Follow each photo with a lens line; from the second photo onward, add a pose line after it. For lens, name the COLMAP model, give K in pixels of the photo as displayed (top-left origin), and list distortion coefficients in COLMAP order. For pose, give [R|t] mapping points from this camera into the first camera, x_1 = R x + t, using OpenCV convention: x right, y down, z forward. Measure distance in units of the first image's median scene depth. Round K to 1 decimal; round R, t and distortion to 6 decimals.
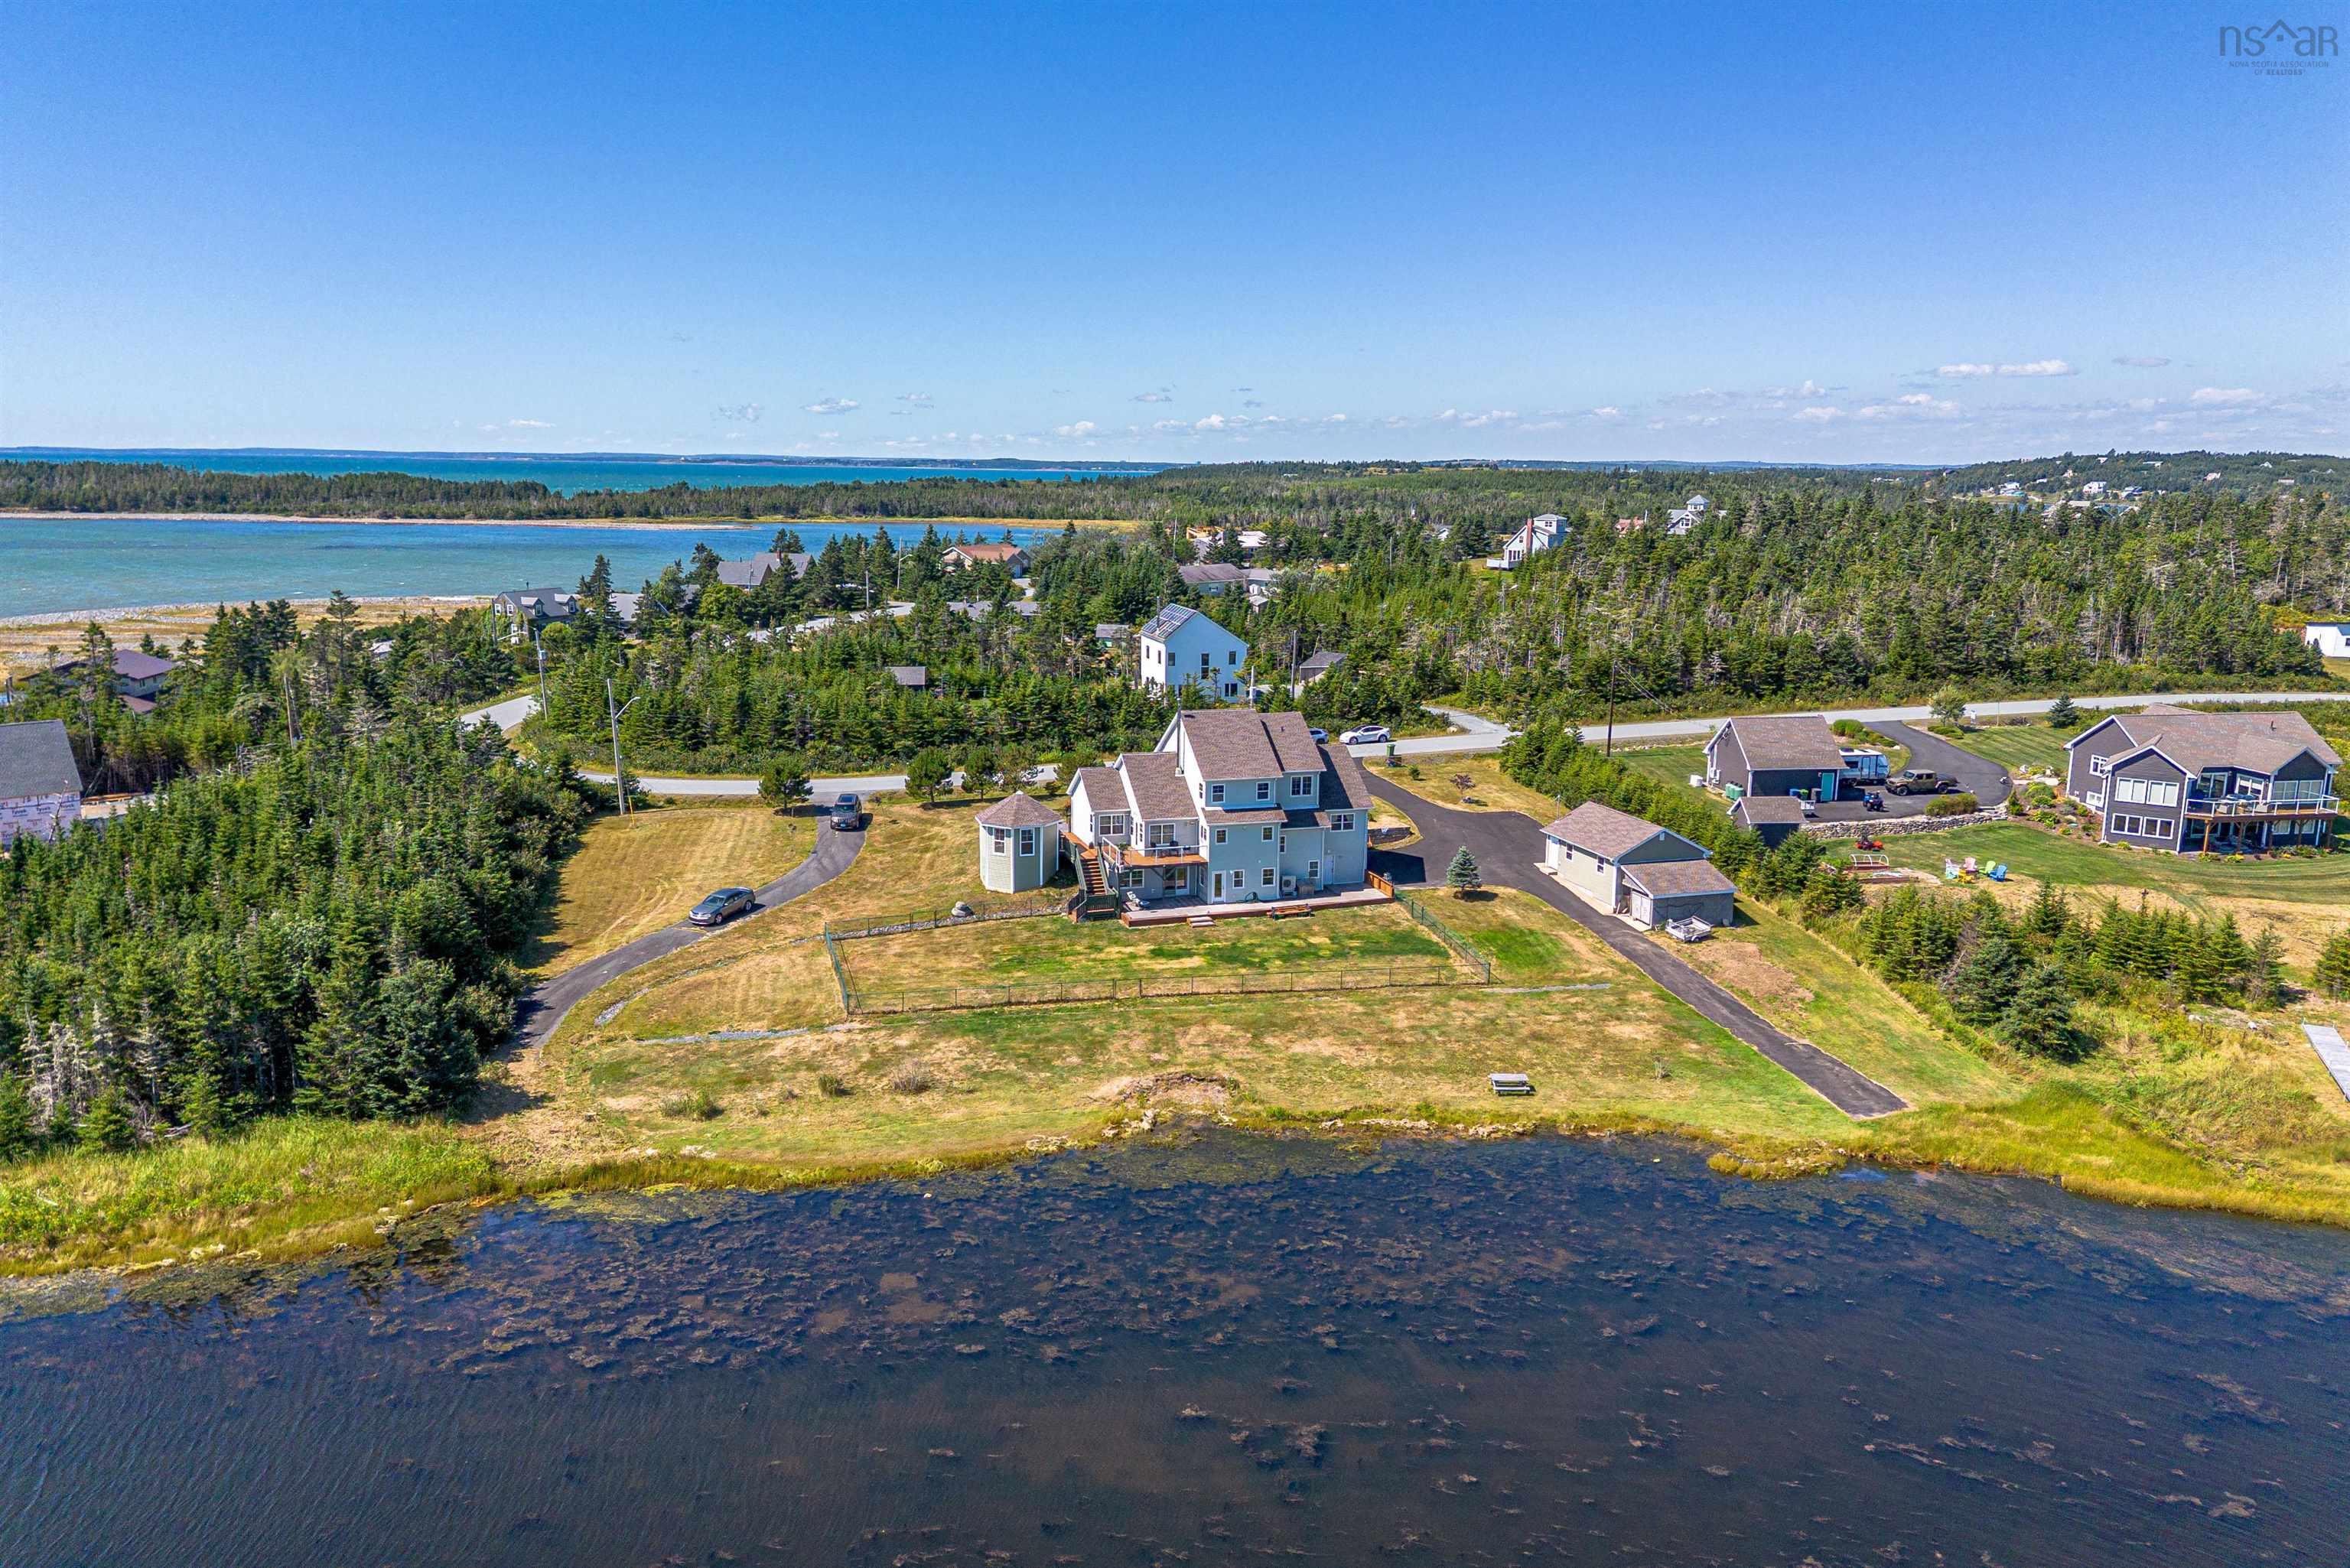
lens RADIAL K [[1628.5, 0, 1191.1], [0, 1628.5, 853.1], [0, 0, 1]] dist [0.073563, -0.071158]
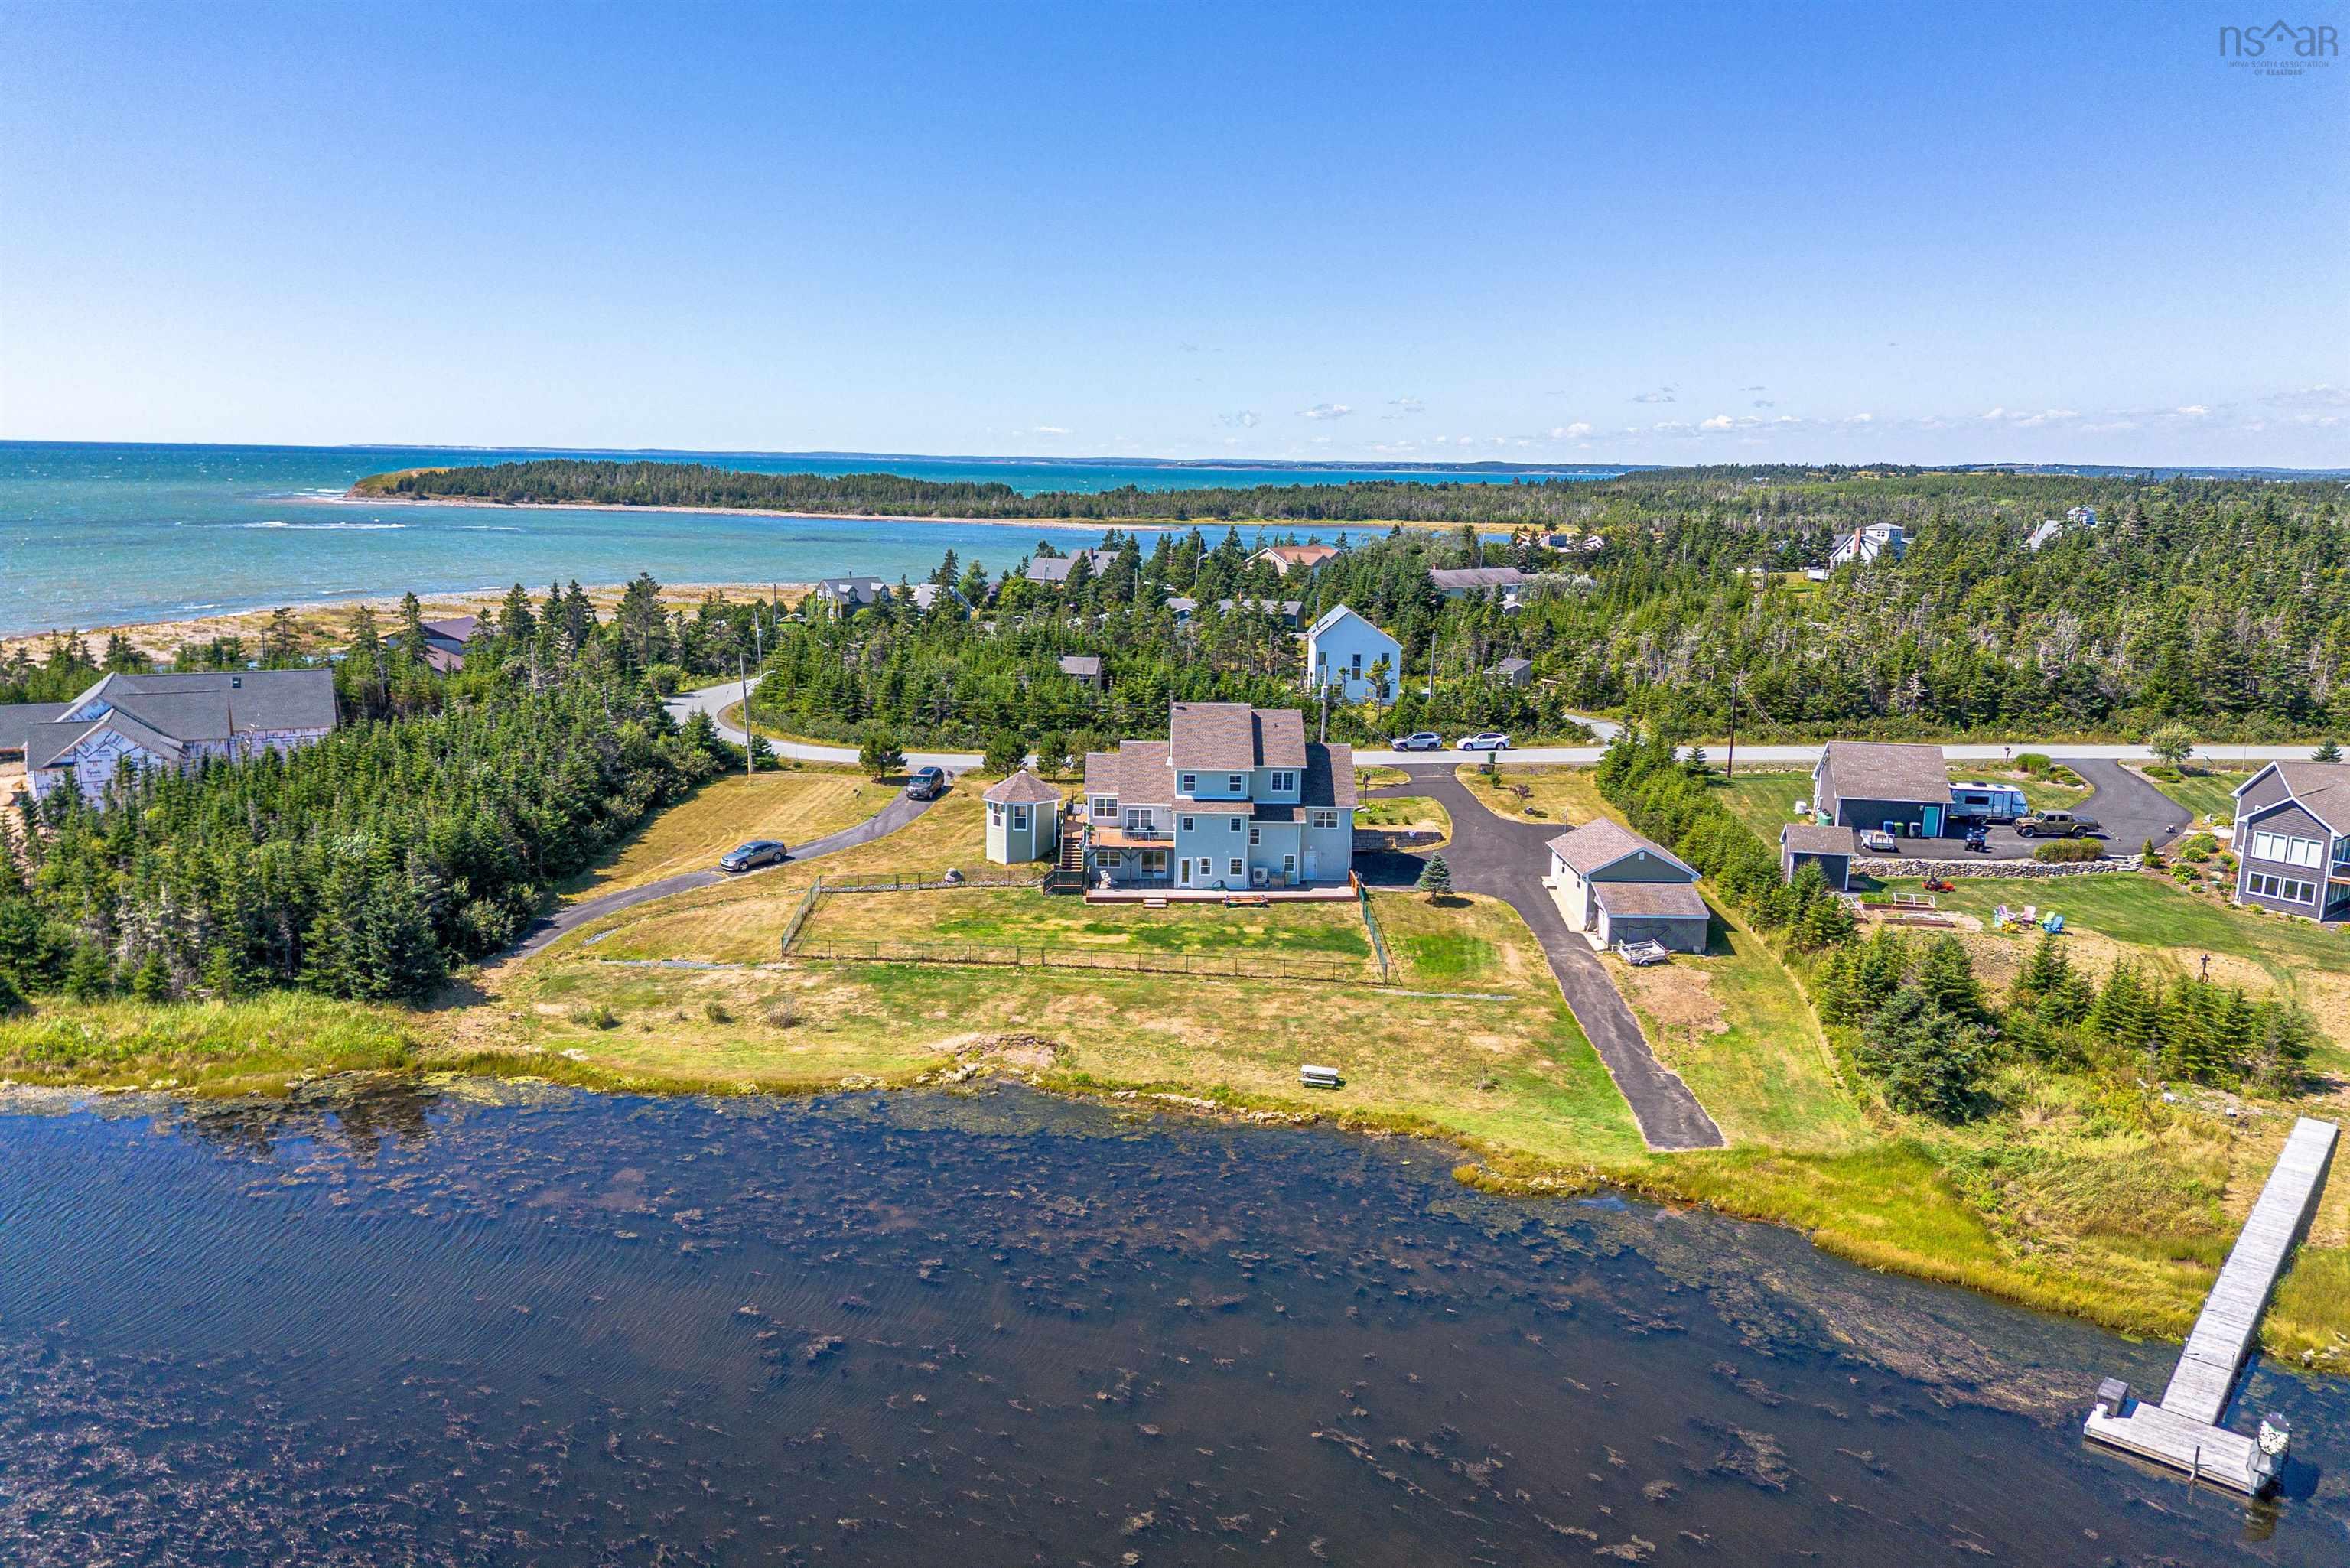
lens RADIAL K [[1628.5, 0, 1191.1], [0, 1628.5, 853.1], [0, 0, 1]] dist [0.073563, -0.071158]
pose [[0.959941, 0.071999, -0.270792, 0.299077], [-0.072590, 0.997331, 0.007846, -0.000039], [0.270634, 0.012126, 0.962606, 0.000630]]
